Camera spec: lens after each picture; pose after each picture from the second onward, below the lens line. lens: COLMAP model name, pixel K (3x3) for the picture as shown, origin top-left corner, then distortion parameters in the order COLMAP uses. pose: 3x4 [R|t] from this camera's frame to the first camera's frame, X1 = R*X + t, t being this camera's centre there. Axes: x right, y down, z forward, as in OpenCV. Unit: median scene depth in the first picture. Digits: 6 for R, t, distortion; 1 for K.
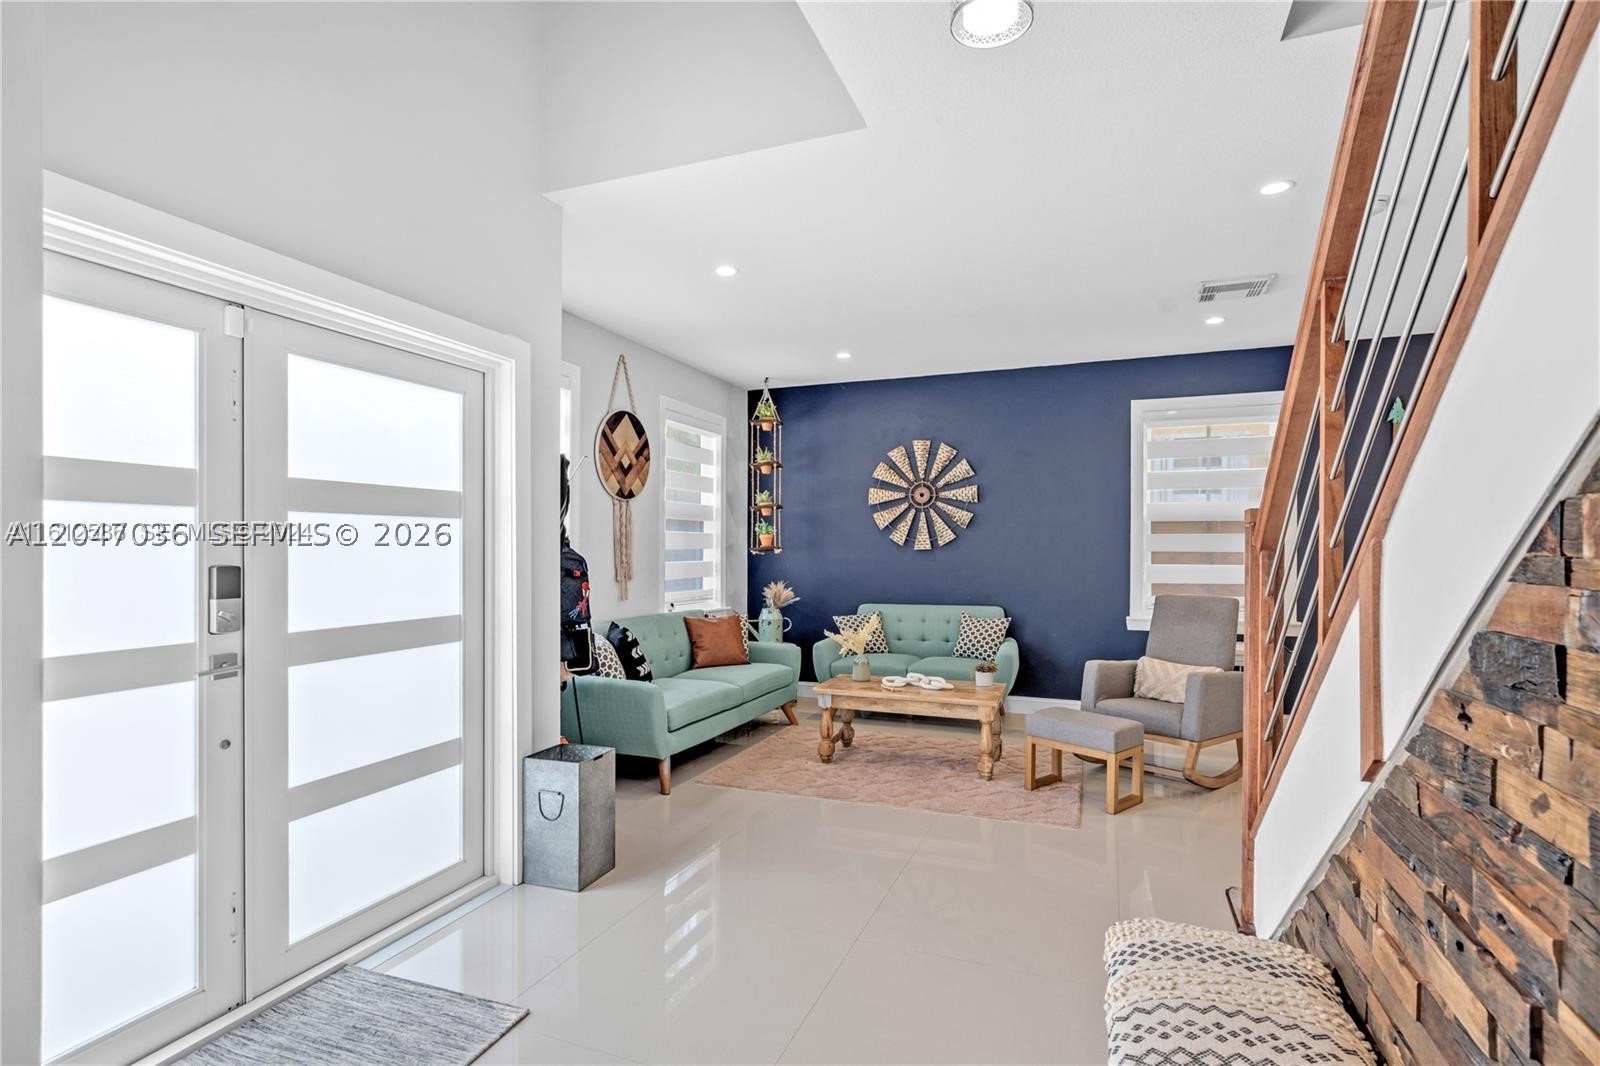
lens RADIAL K [[783.8, 0, 800.7], [0, 783.8, 543.8], [0, 0, 1]] dist [-0.000920, 0.000005]
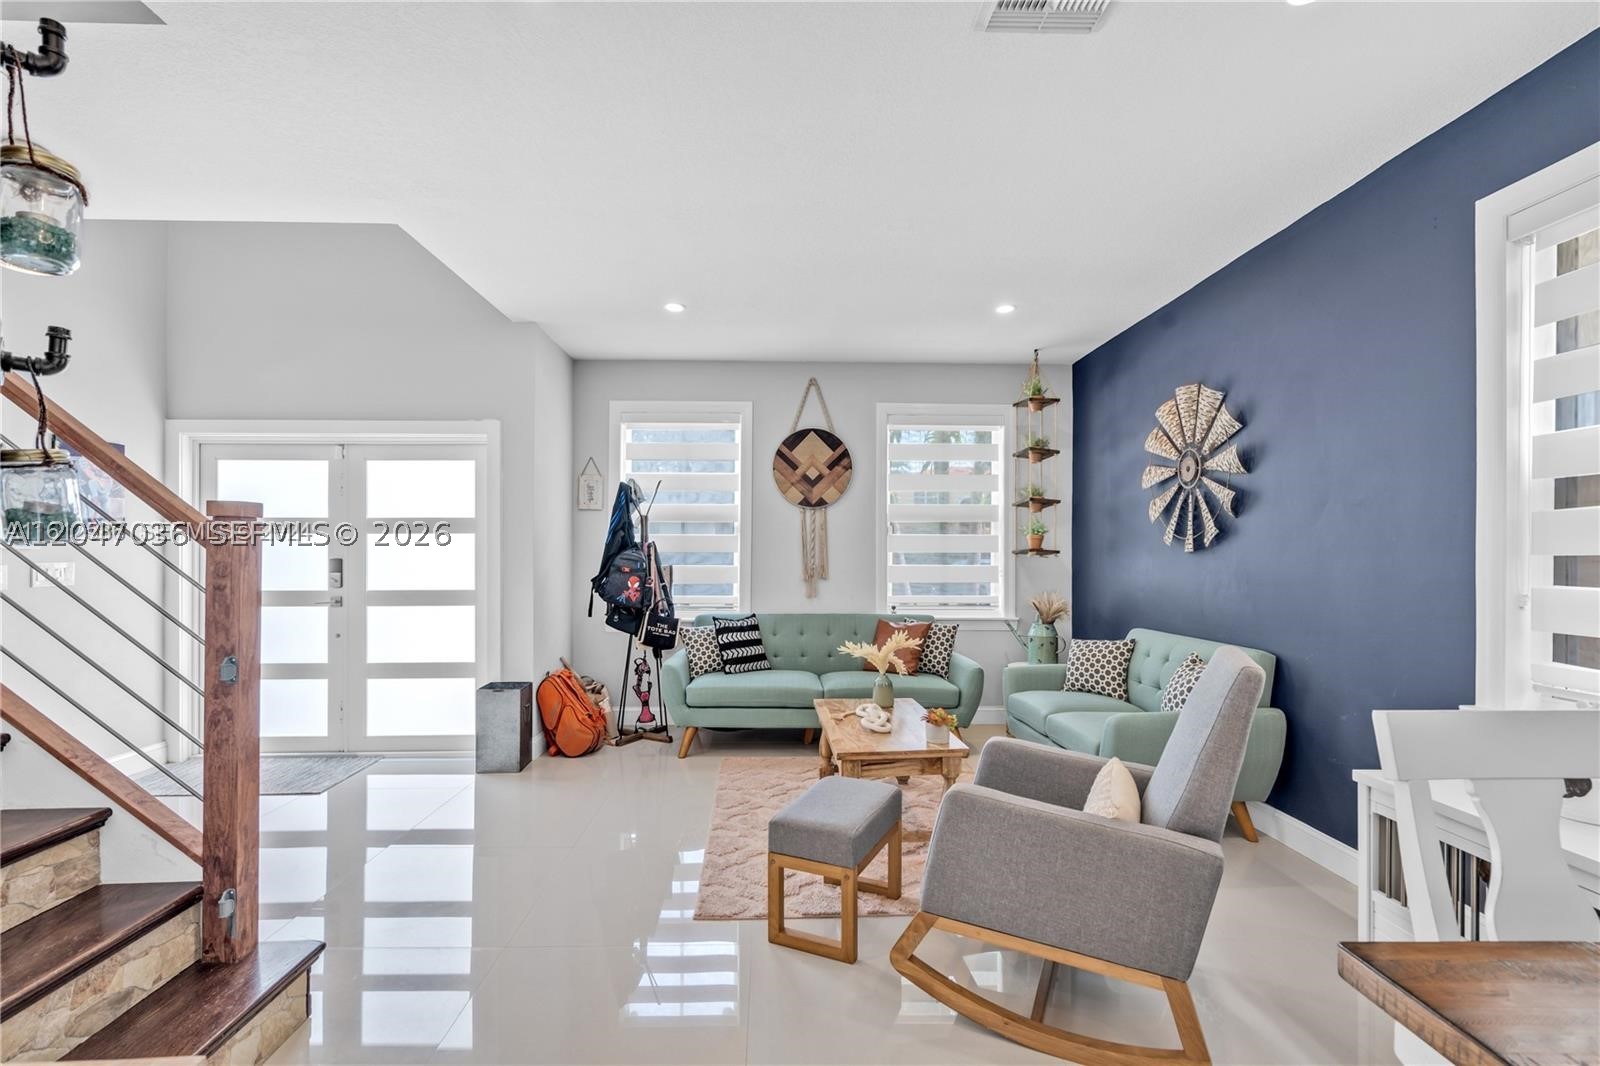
lens RADIAL K [[734.1, 0, 799.6], [0, 734.1, 545.2], [0, 0, 1]] dist [-0.001254, 0.000195]
pose [[0.390994, -0.010138, -0.920337, 0.727843], [0.004876, 0.999948, -0.008943, 0.006289], [0.920380, -0.000991, 0.391024, 0.572106]]
